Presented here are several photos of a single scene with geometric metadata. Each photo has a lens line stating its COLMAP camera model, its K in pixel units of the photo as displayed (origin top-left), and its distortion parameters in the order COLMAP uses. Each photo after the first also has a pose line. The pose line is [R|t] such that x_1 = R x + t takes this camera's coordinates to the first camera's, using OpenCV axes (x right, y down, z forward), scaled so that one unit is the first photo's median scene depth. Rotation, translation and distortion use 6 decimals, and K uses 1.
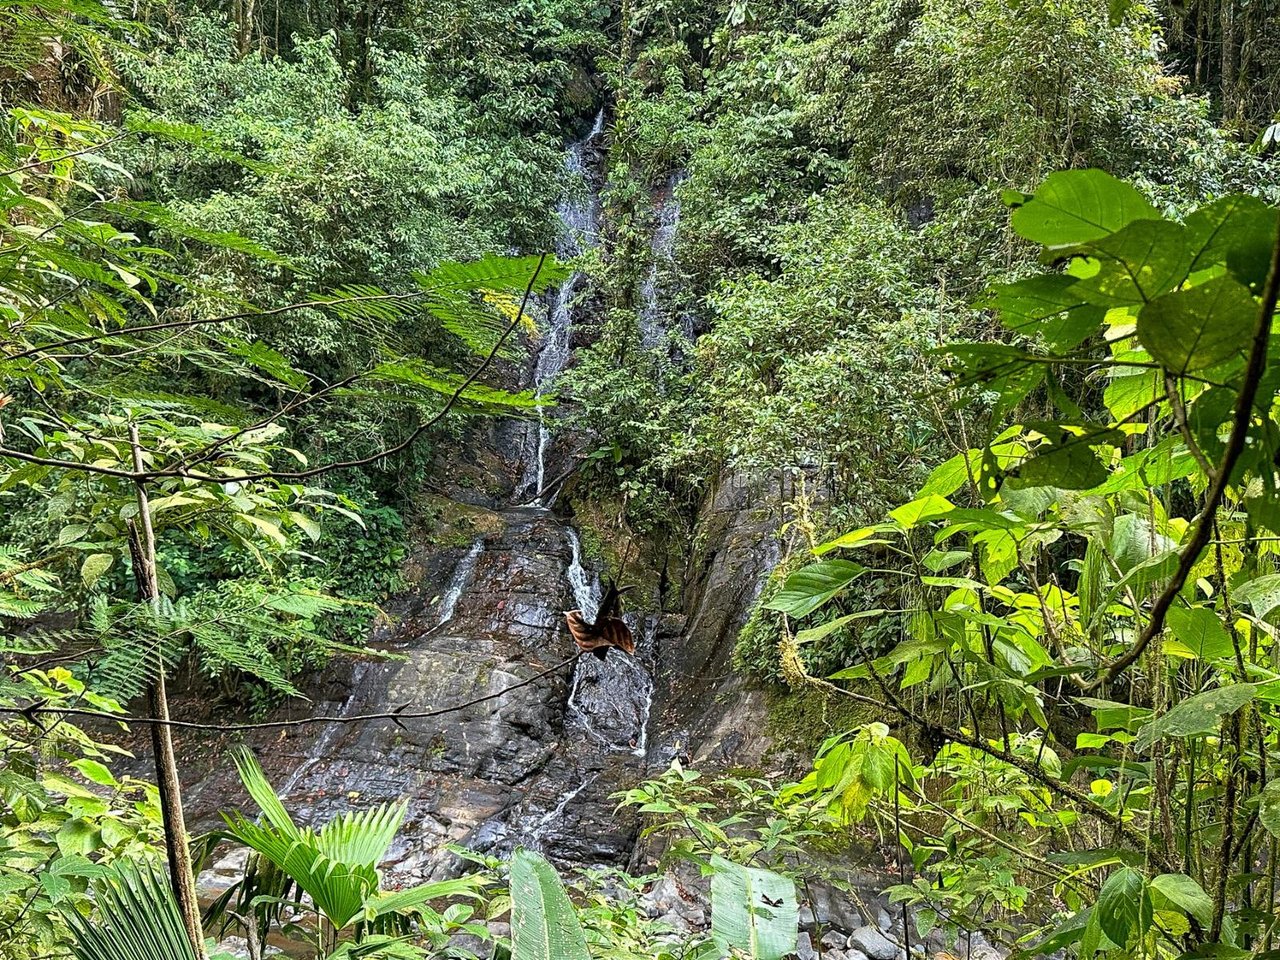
lens RADIAL K [[1492.9, 0, 636.8], [0, 1492.9, 486.9], [0, 0, 1]] dist [0.236921, -0.573594]
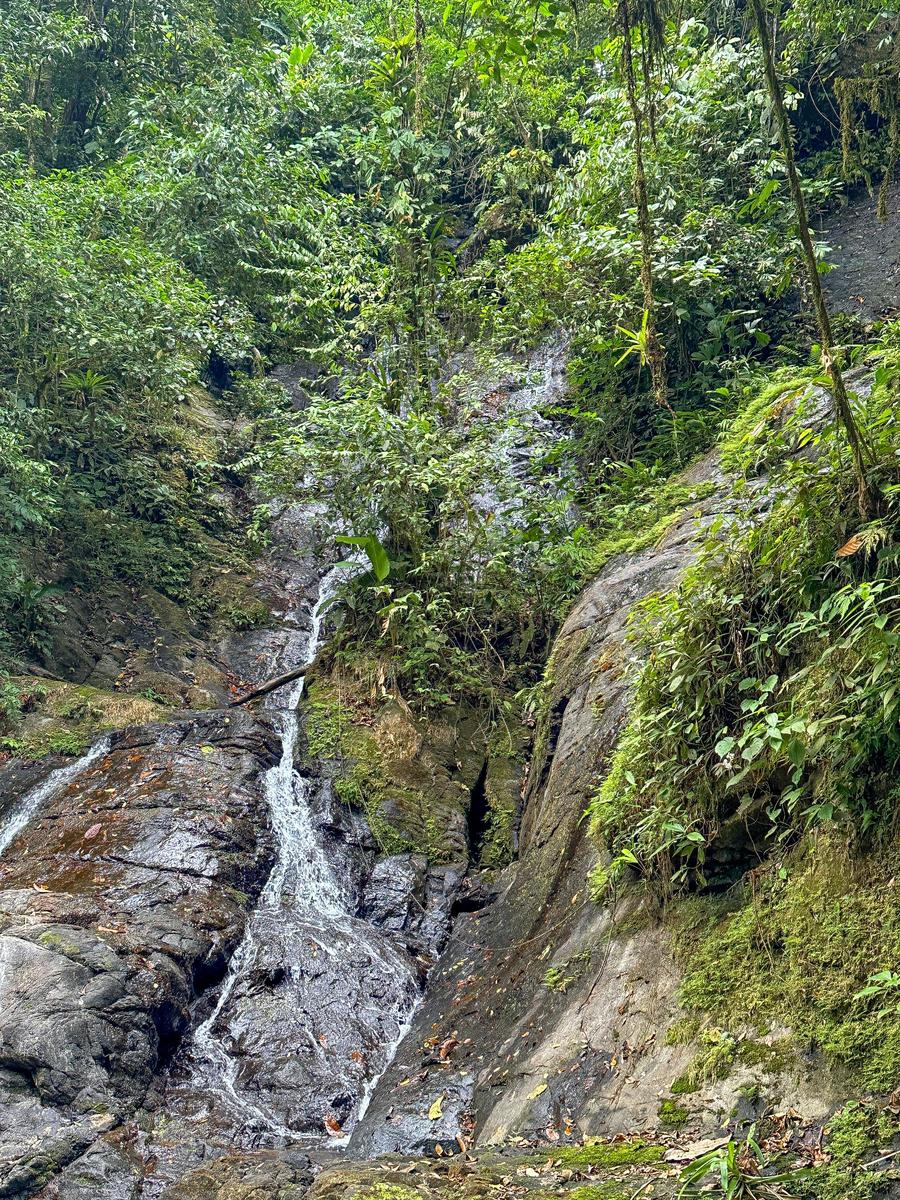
lens RADIAL K [[1399.6, 0, 434.4], [0, 1399.6, 603.7], [0, 0, 1]] dist [0.236921, -0.573594]
pose [[0.988826, -0.068935, -0.132180, 0.074482], [0.025107, 0.951006, -0.308152, 0.153061], [0.146947, 0.301390, 0.942110, 0.612862]]
